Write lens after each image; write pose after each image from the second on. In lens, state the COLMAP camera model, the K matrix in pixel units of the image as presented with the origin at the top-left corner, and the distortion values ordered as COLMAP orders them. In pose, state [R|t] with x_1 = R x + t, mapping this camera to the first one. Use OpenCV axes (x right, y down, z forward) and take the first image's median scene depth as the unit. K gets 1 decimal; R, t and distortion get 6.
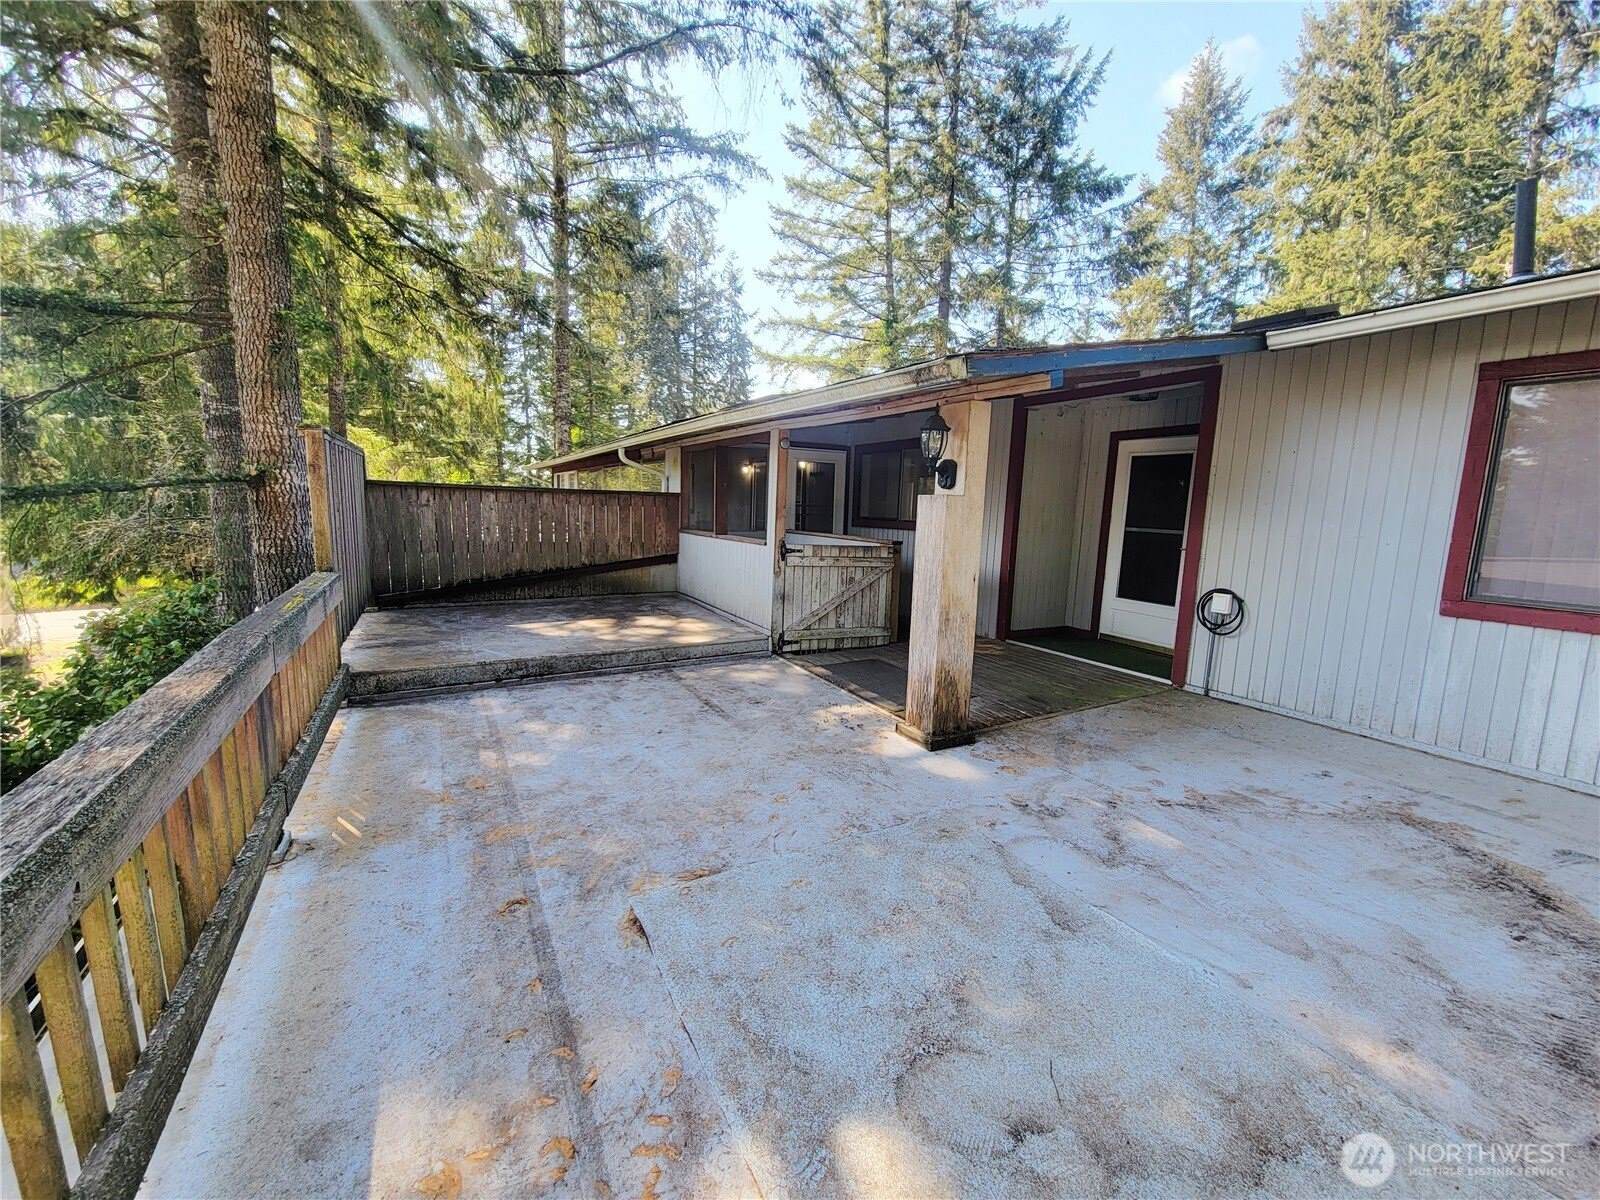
lens RADIAL K [[645.2, 0, 800.0], [0, 645.2, 600.0], [0, 0, 1]] dist [0.007926, -0.000029]
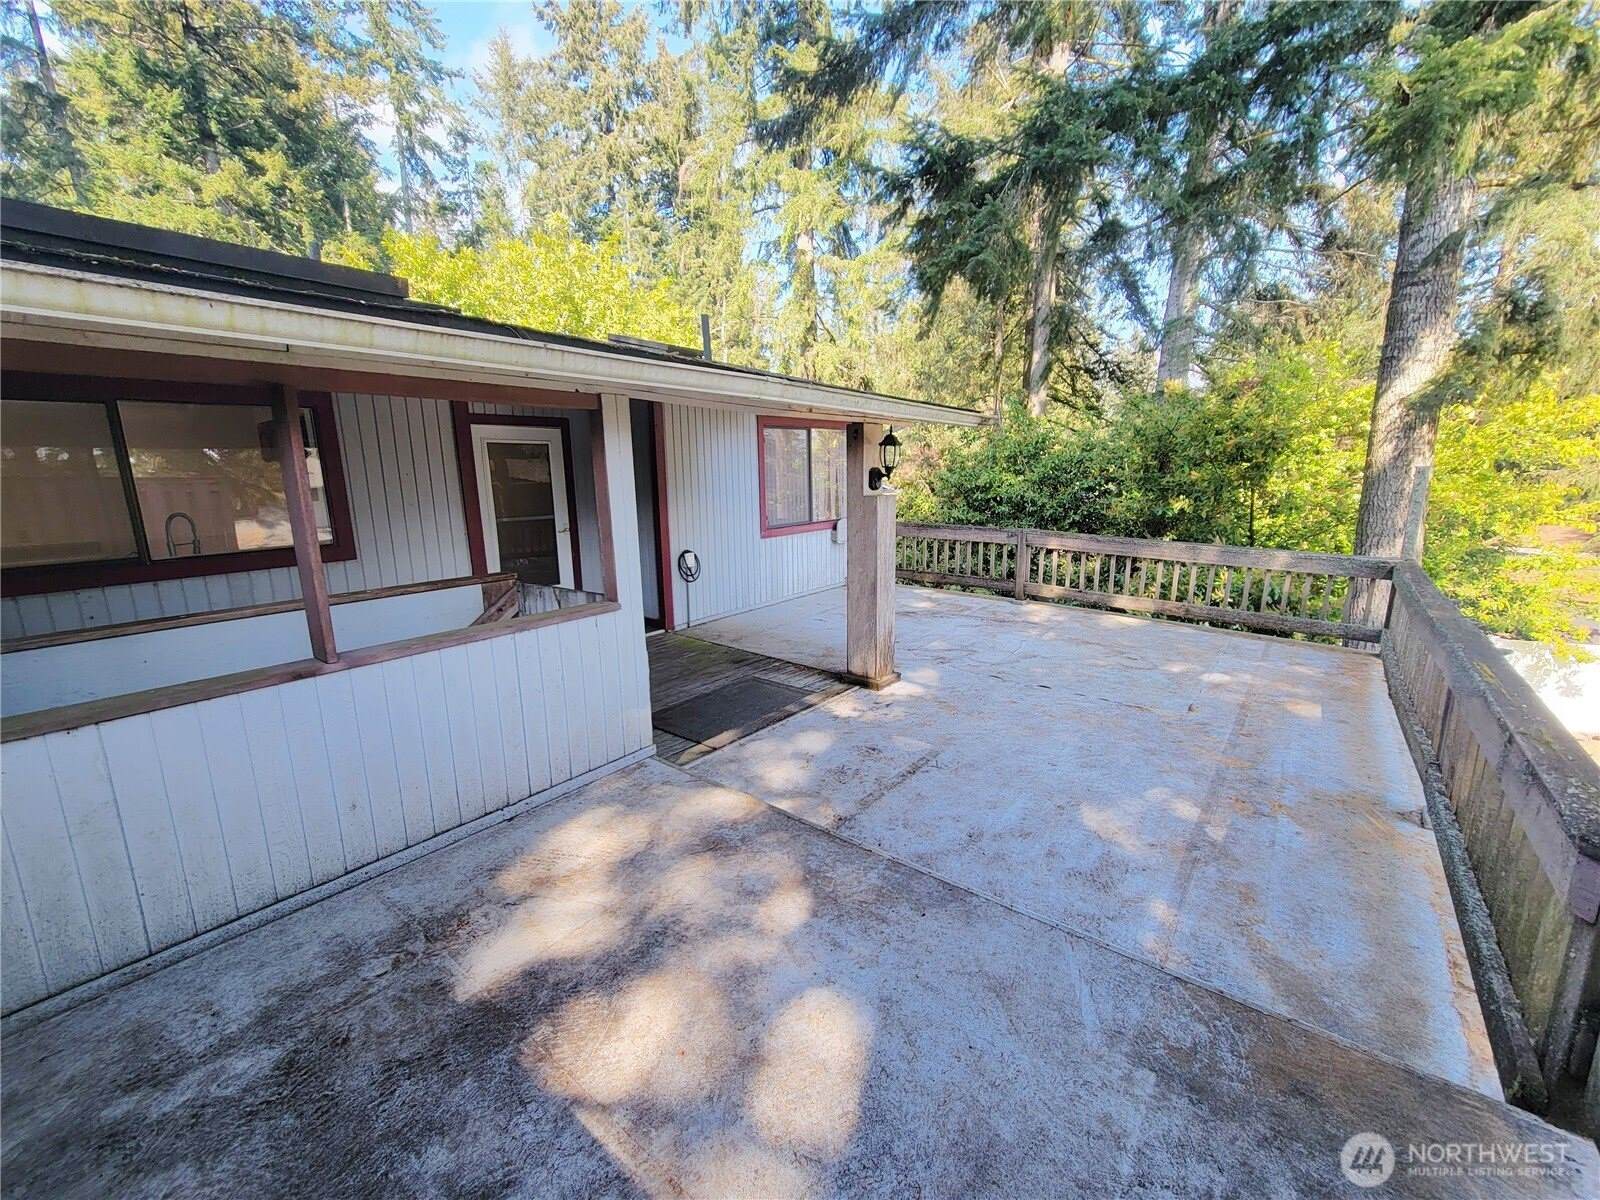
lens RADIAL K [[654.5, 0, 792.9], [0, 654.5, 601.0], [0, 0, 1]] dist [-0.000422, -0.000330]
pose [[-0.378752, -0.206630, 0.902137, -0.870168], [0.139860, 0.950785, 0.276491, -0.320288], [-0.914869, 0.230895, -0.331213, 1.522396]]
